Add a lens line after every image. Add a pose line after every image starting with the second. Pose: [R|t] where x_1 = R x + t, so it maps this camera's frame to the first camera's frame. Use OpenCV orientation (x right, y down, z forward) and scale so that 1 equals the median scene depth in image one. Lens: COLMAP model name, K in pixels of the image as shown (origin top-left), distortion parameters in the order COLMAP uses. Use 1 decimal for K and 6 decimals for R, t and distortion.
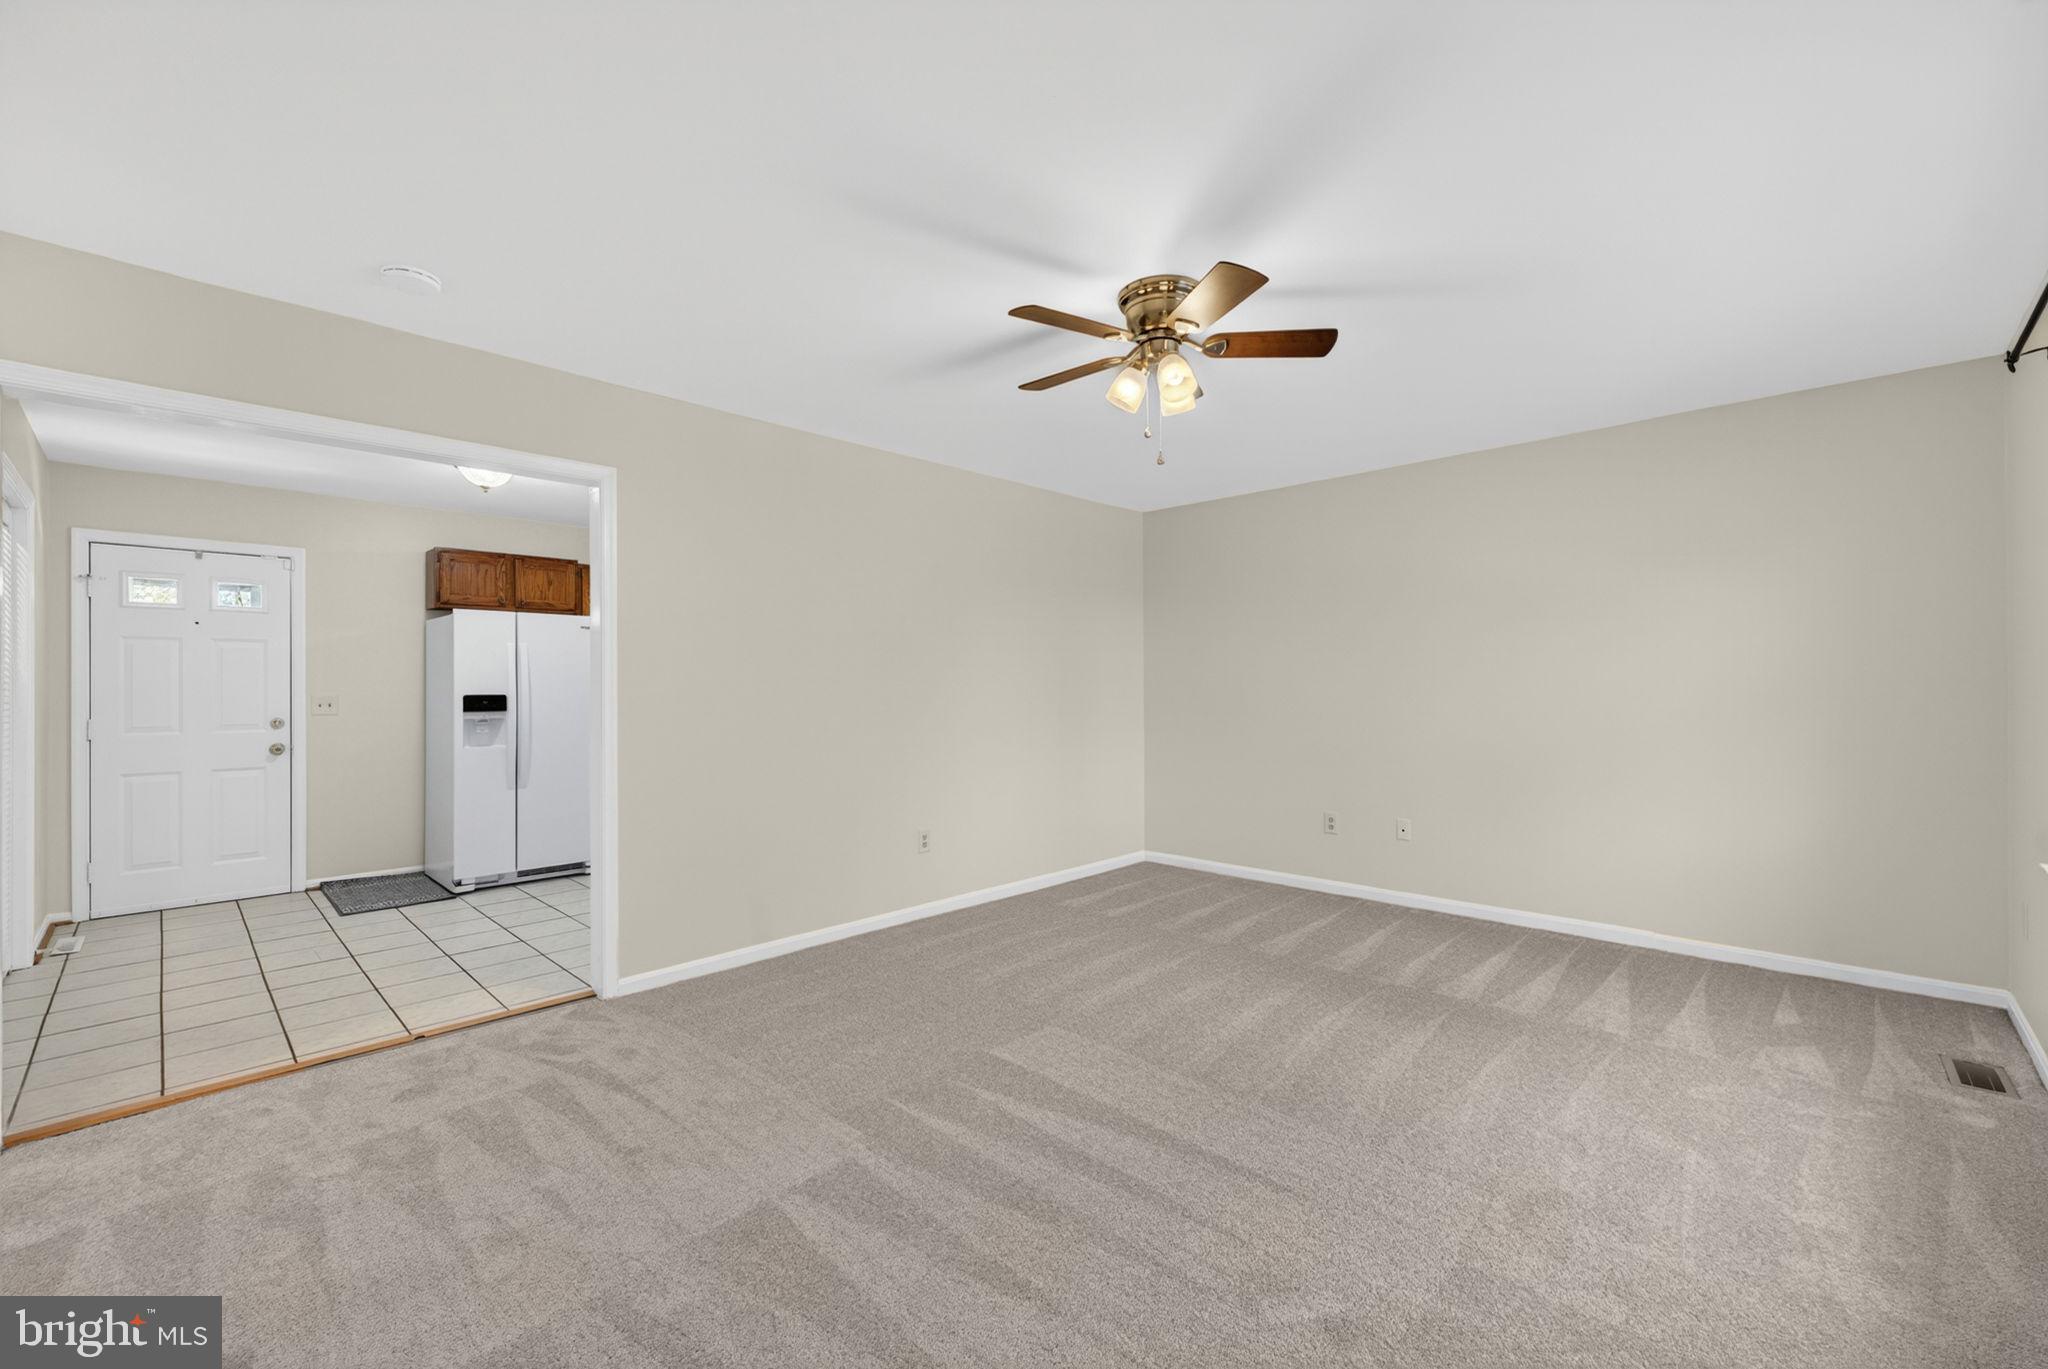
lens RADIAL K [[831.3, 0, 1012.3], [0, 831.3, 688.6], [0, 0, 1]] dist [0.009680, -0.000161]
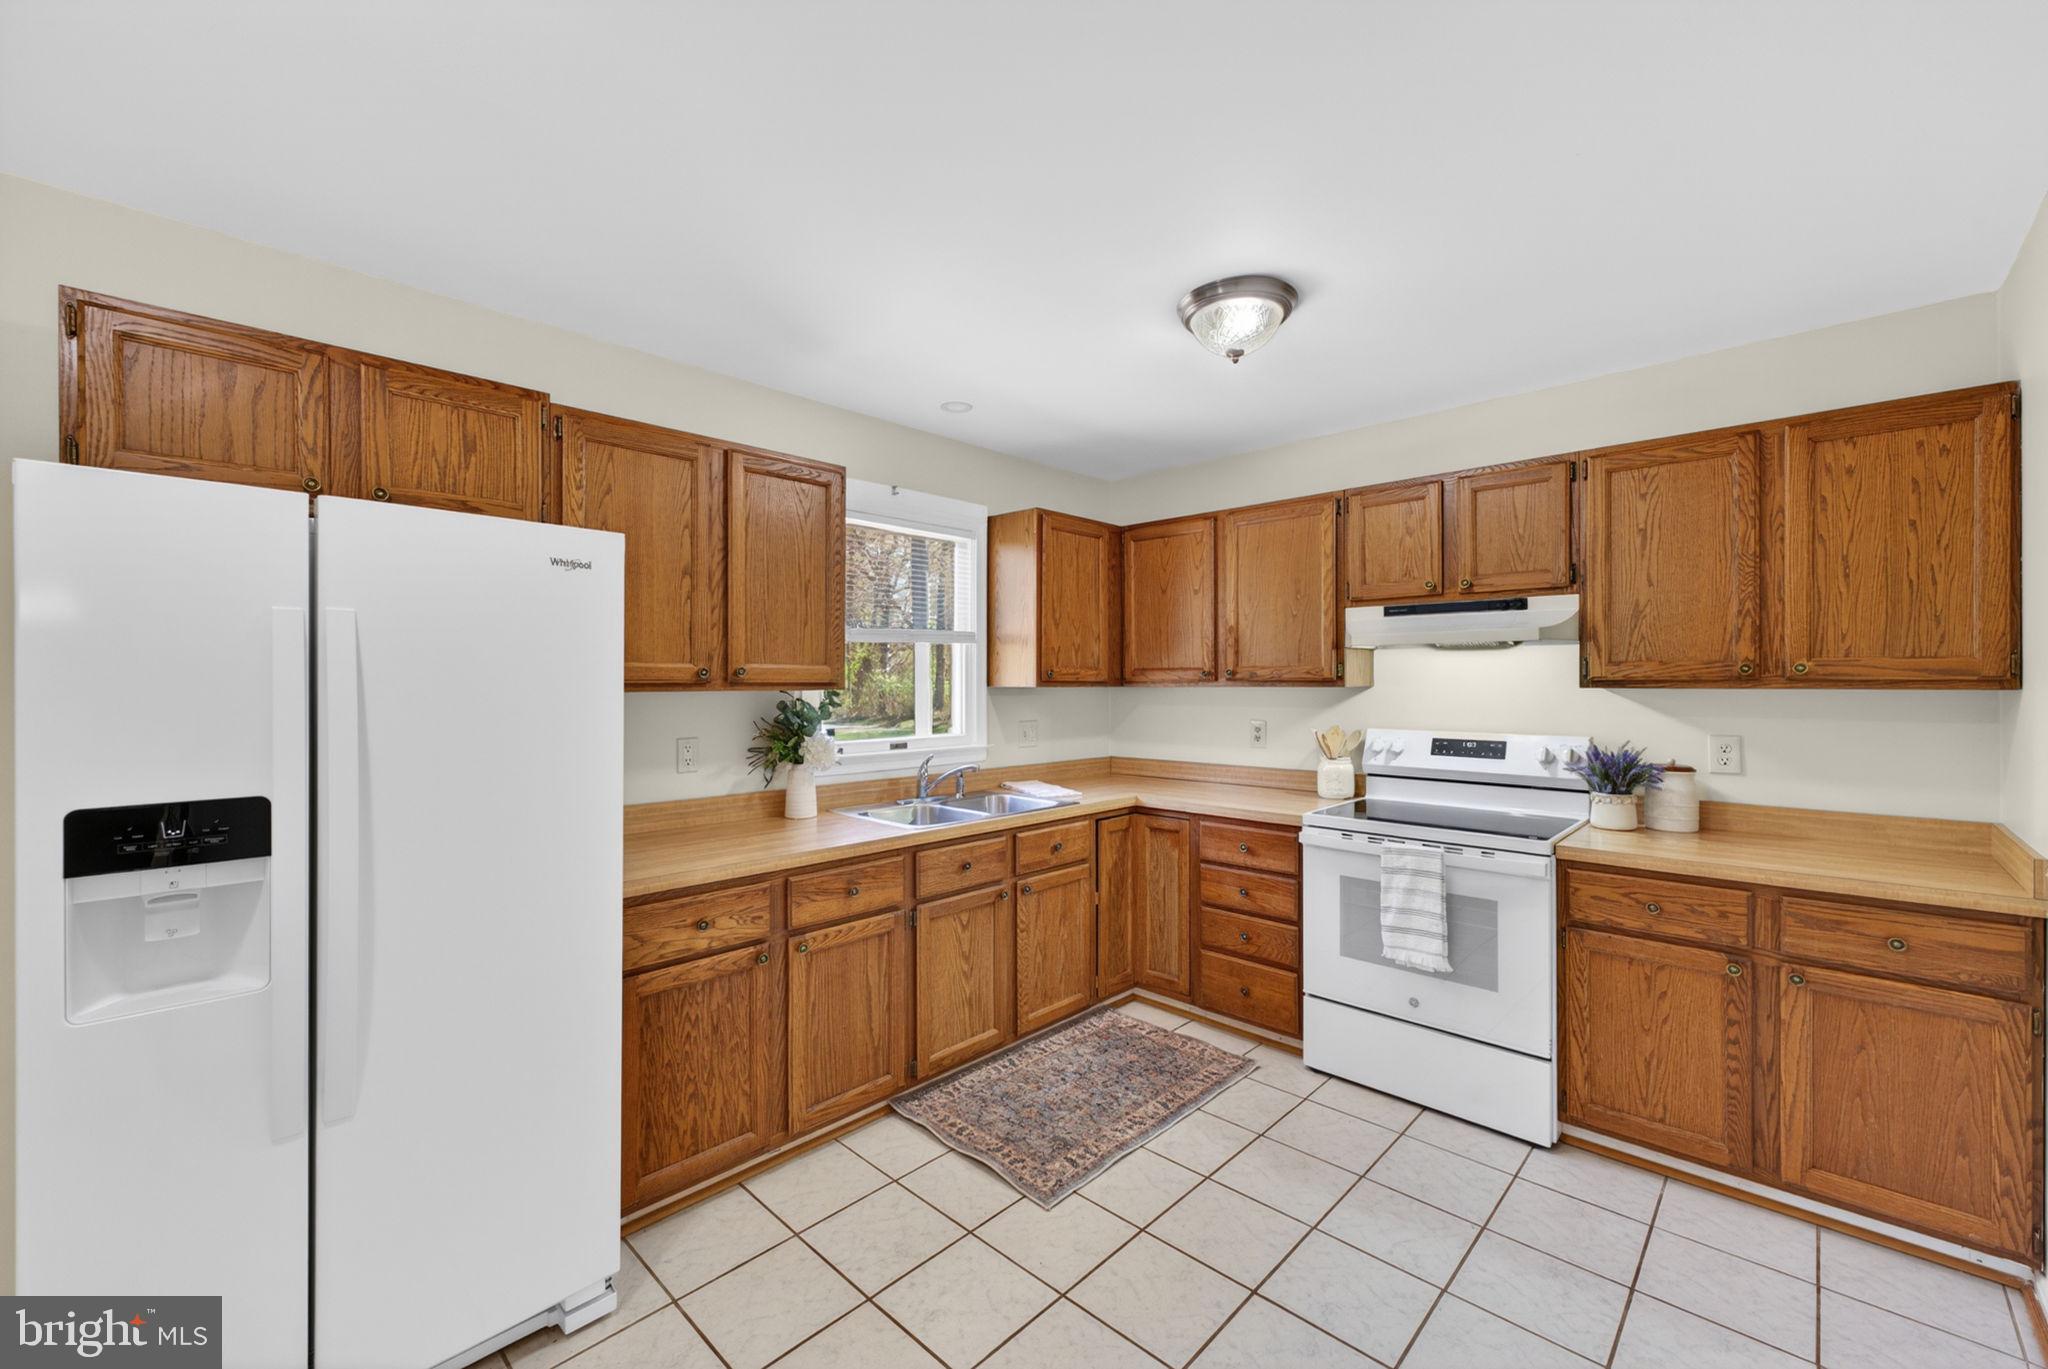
lens RADIAL K [[831.3, 0, 1016.6], [0, 831.3, 690.2], [0, 0, 1]] dist [0.009680, -0.000161]
pose [[0.999999, 0.000683, -0.001270, -0.369093], [-0.000676, 0.999984, 0.005685, -0.028737], [0.001274, -0.005684, 0.999983, 0.740431]]
